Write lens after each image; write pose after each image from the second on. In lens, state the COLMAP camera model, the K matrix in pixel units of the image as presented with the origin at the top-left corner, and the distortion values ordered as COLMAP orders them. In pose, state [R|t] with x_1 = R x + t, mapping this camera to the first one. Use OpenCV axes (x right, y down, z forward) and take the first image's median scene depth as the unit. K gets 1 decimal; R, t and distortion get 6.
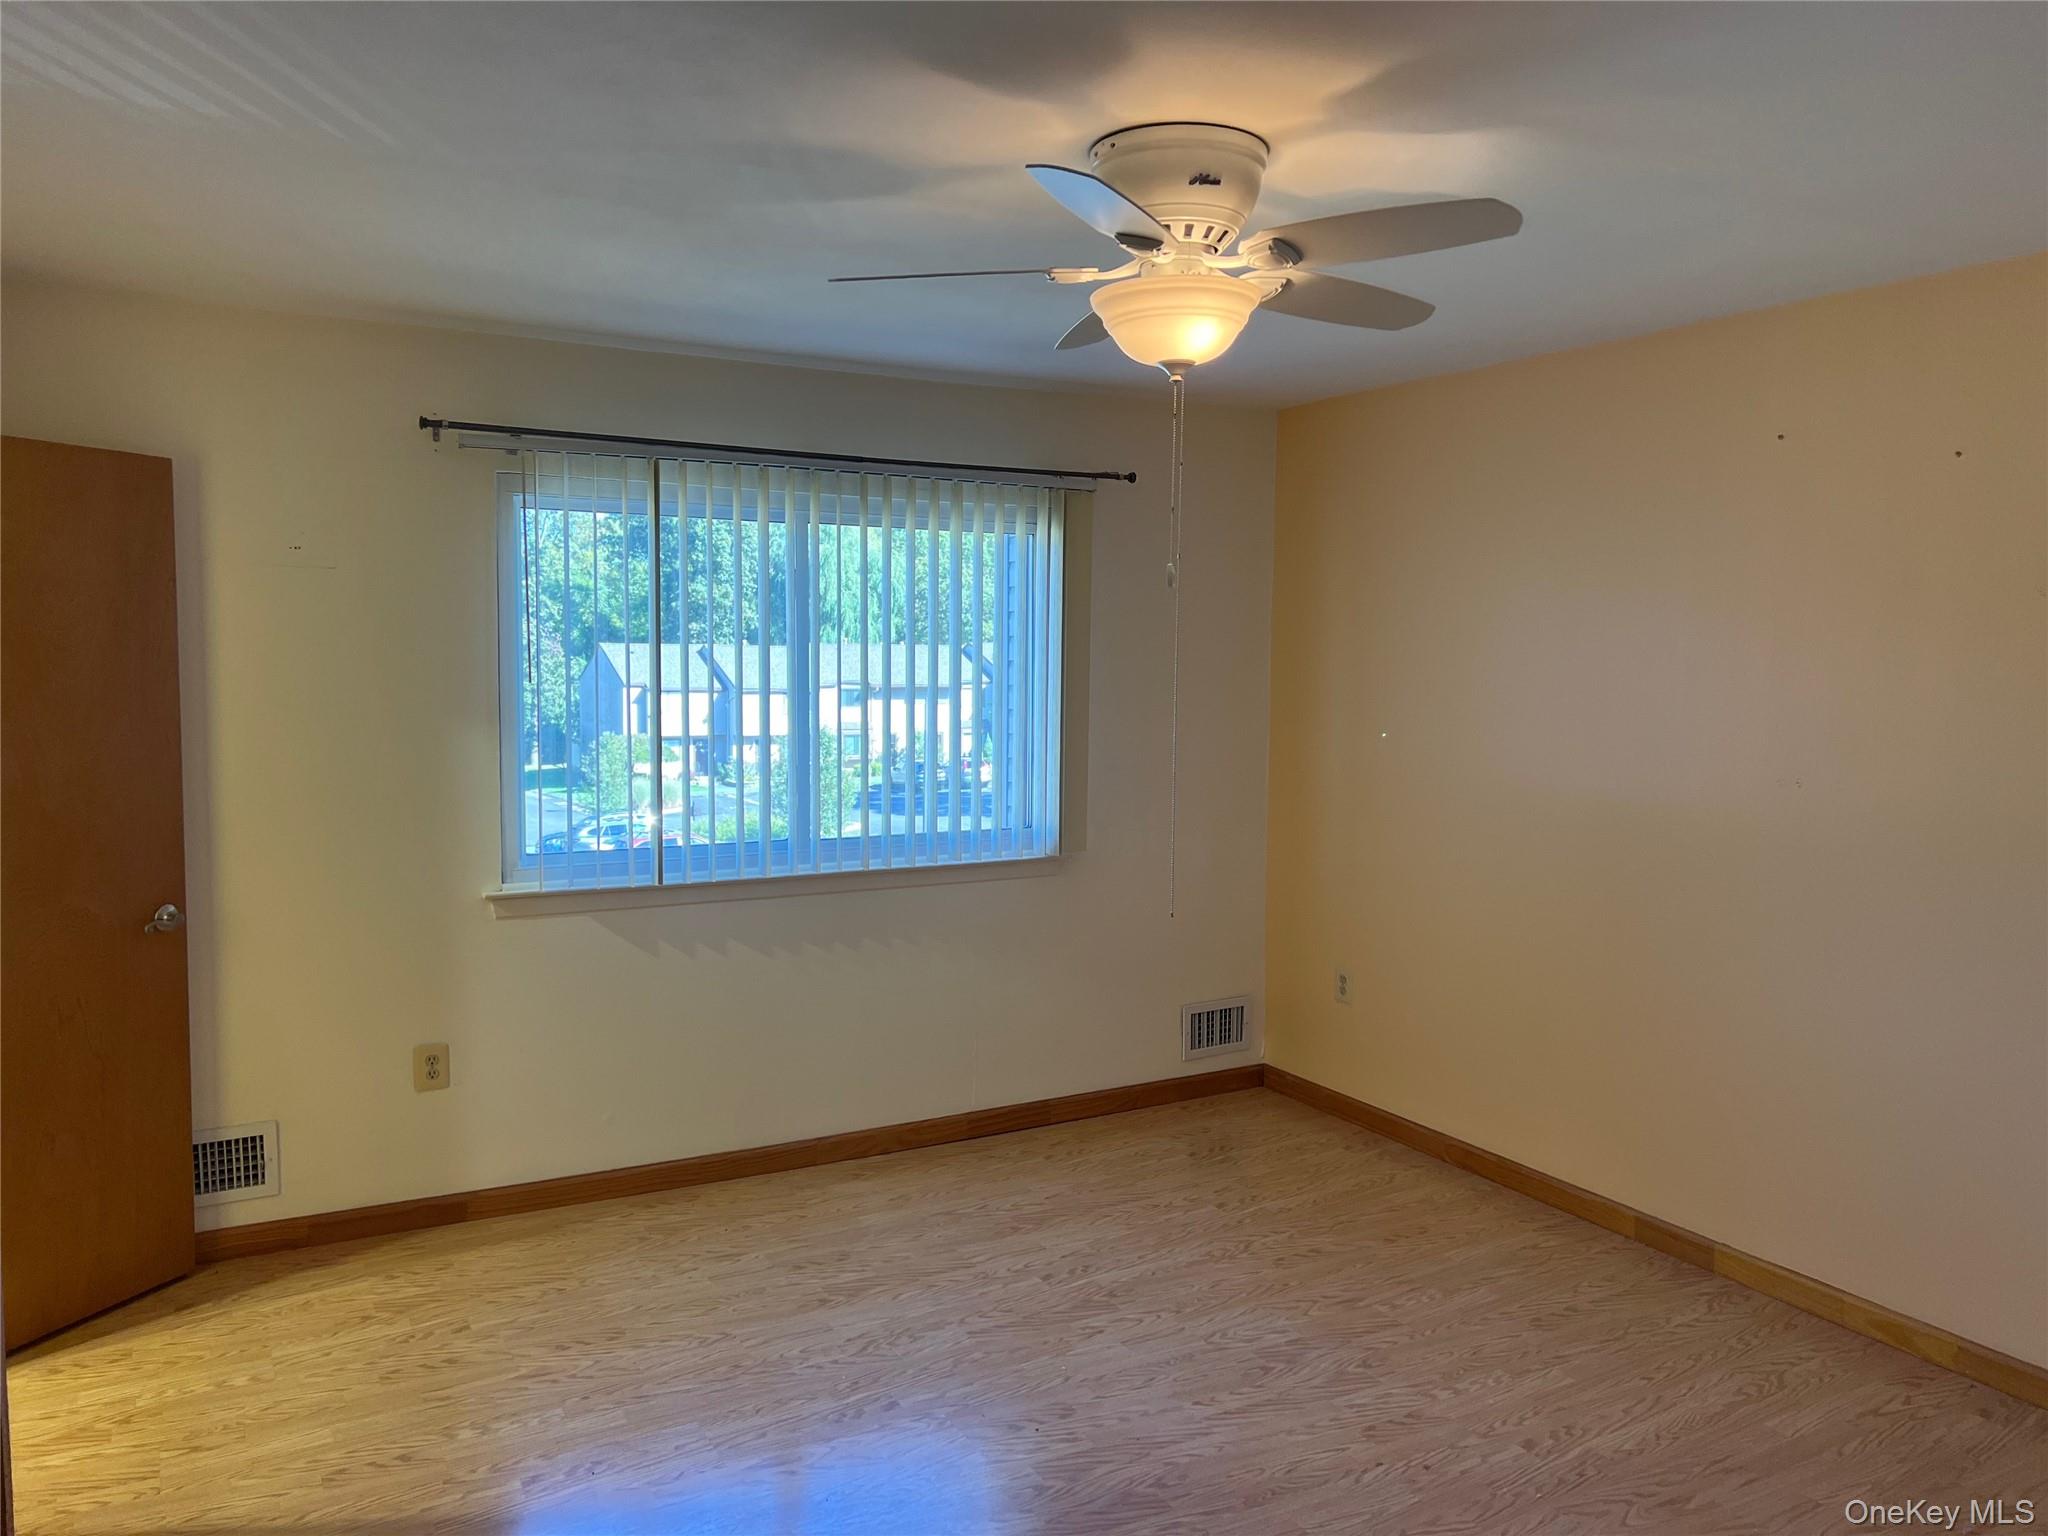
lens RADIAL K [[1565.2, 0, 1021.3], [0, 1565.2, 766.1], [0, 0, 1]] dist [-0.007782, -0.002875]
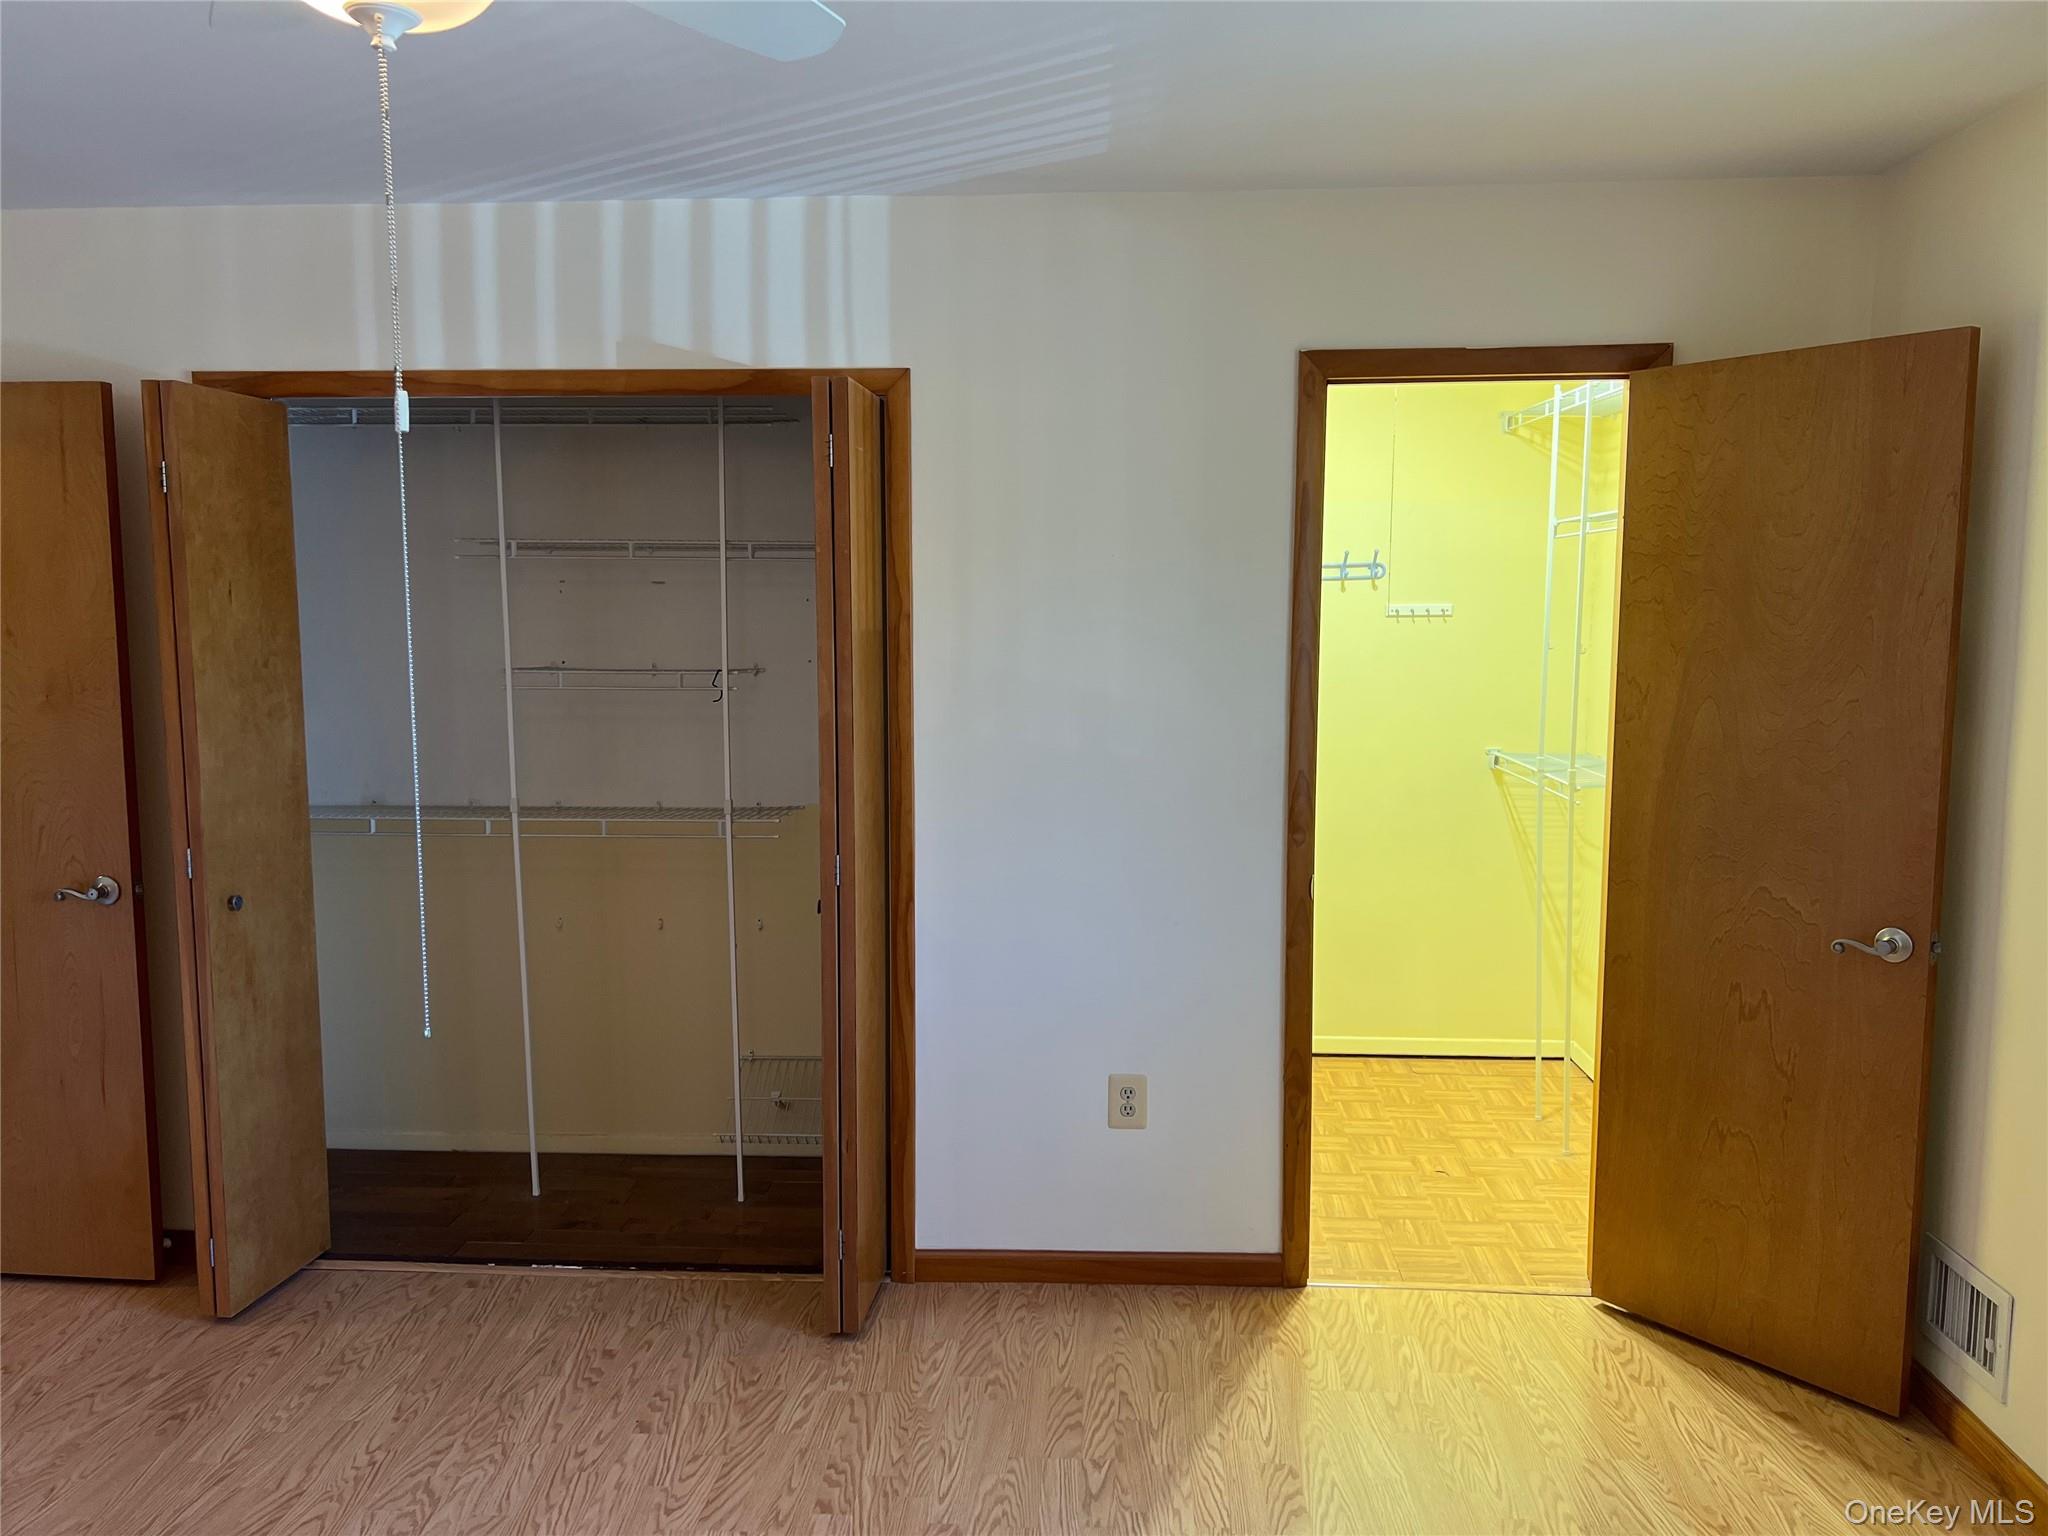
lens RADIAL K [[1565.2, 0, 1020.2], [0, 1565.2, 776.2], [0, 0, 1]] dist [-0.007782, -0.002875]
pose [[-0.565113, 0.082606, -0.820867, 0.317623], [-0.057195, 0.988658, 0.138866, -0.067418], [0.823028, 0.125424, -0.553979, 1.080451]]
